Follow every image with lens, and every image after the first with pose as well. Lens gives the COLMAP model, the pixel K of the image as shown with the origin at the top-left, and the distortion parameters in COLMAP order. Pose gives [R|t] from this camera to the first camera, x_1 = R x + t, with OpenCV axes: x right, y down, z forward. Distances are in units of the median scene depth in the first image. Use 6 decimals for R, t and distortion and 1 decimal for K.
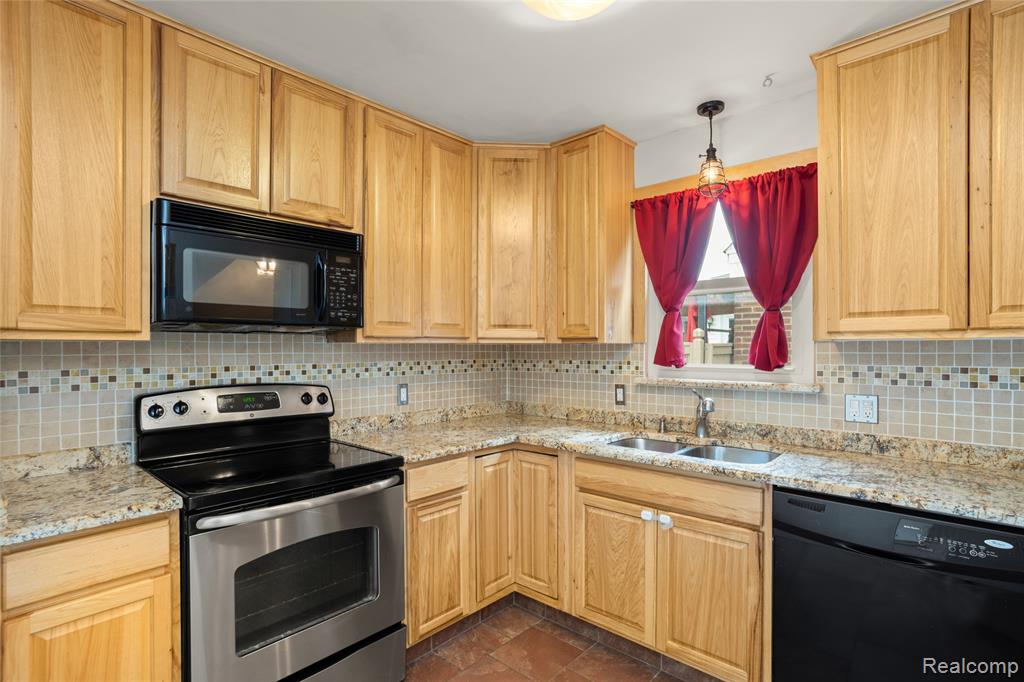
lens RADIAL K [[506.2, 0, 505.3], [0, 506.2, 349.0], [0, 0, 1]] dist [-0.057715, 0.035808]
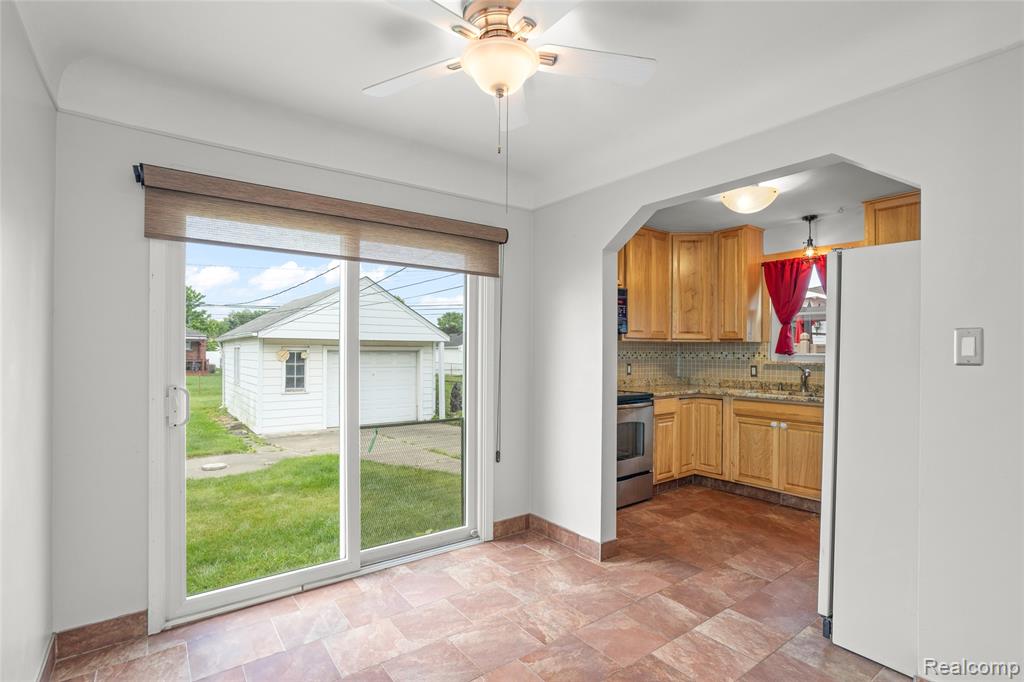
lens RADIAL K [[493.9, 0, 496.9], [0, 493.9, 350.0], [0, 0, 1]] dist [-0.052824, 0.032503]
pose [[0.979514, 0.005954, -0.201289, -0.358666], [-0.006552, 0.999976, -0.002305, 0.030739], [0.201271, 0.003577, 0.979529, -0.987951]]
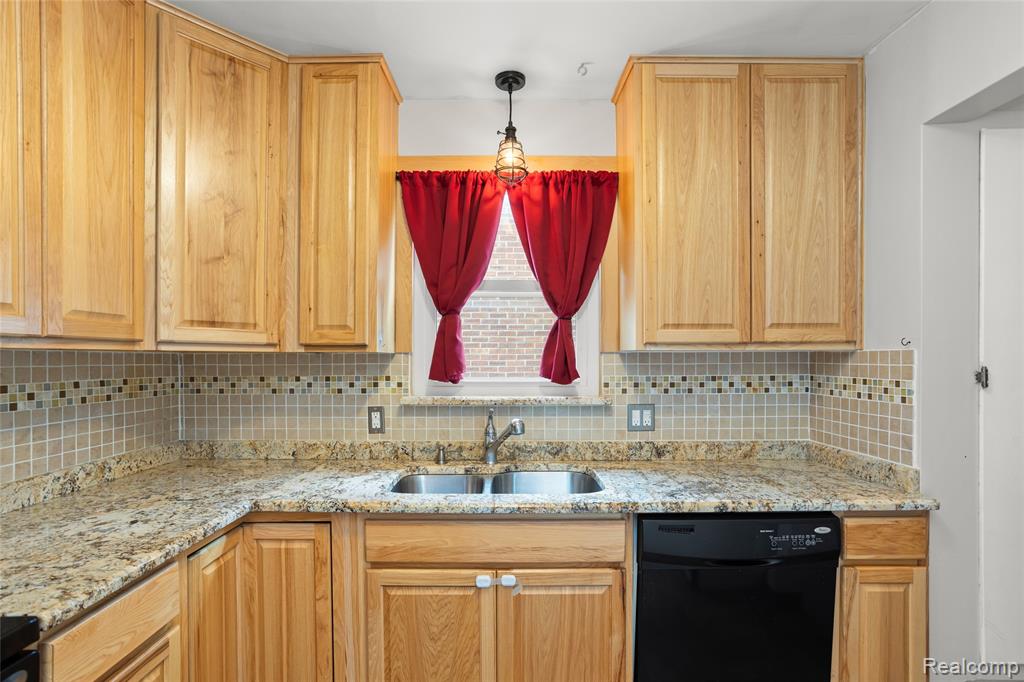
lens RADIAL K [[499.7, 0, 514.6], [0, 499.7, 362.1], [0, 0, 1]] dist [-0.057193, 0.034942]
pose [[0.728879, -0.002743, 0.684637, -0.157802], [0.001220, 0.999996, 0.002708, 0.000665], [-0.684641, -0.001139, 0.728879, 0.351615]]
